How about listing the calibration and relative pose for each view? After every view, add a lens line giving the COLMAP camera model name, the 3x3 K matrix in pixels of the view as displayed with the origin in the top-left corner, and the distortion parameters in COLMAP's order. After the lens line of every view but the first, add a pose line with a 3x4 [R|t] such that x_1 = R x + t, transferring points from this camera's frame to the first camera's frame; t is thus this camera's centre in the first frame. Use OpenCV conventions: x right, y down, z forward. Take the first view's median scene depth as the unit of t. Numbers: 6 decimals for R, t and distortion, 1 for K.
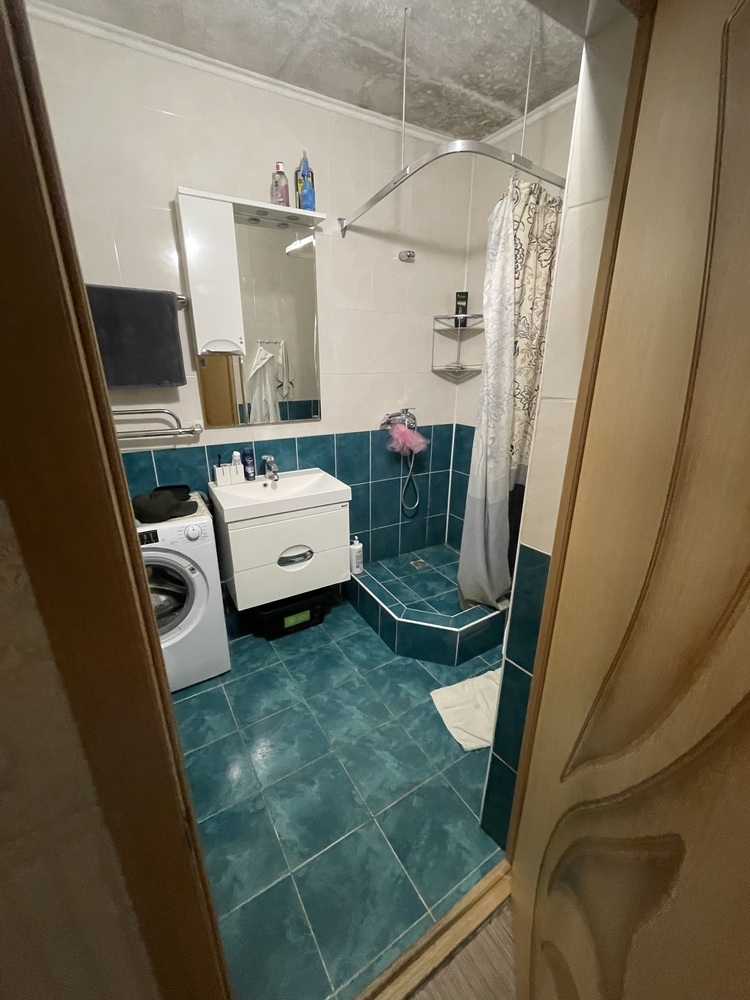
lens RADIAL K [[405.3, 0, 379.2], [0, 405.3, 499.3], [0, 0, 1]] dist [-0.001948, -0.000477]
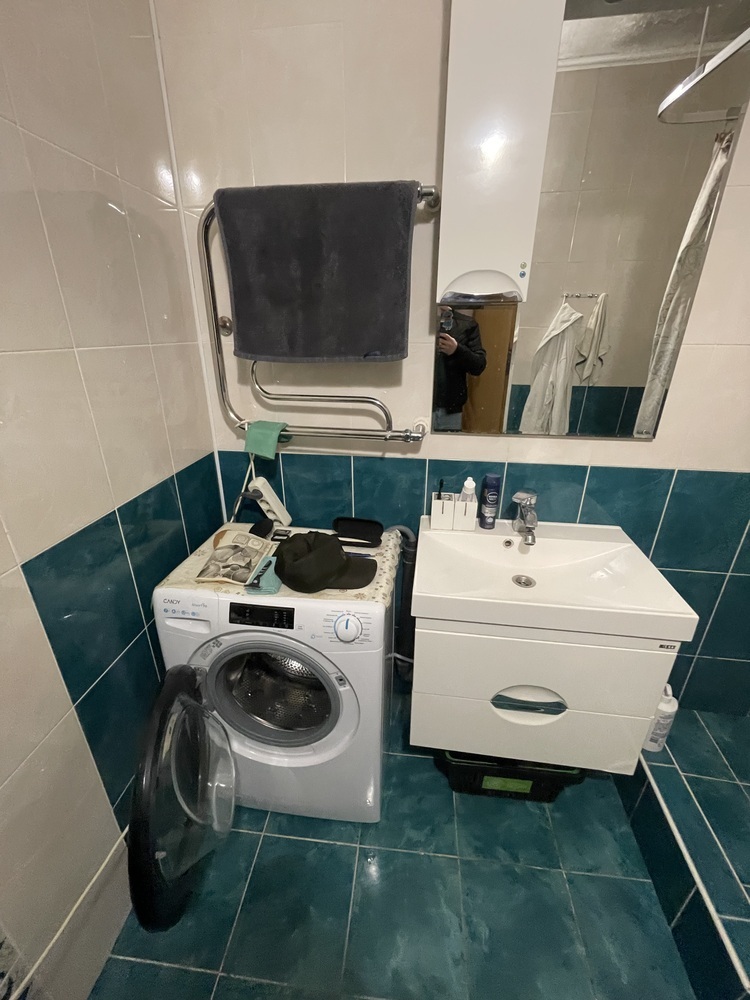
lens RADIAL K [[405.3, 0, 377.1], [0, 405.3, 500.8], [0, 0, 1]] dist [-0.001948, -0.000477]
pose [[0.781637, 0.236844, -0.577016, -0.114901], [-0.198020, 0.971470, 0.130512, -0.132445], [0.591466, 0.012247, 0.806237, 0.445813]]
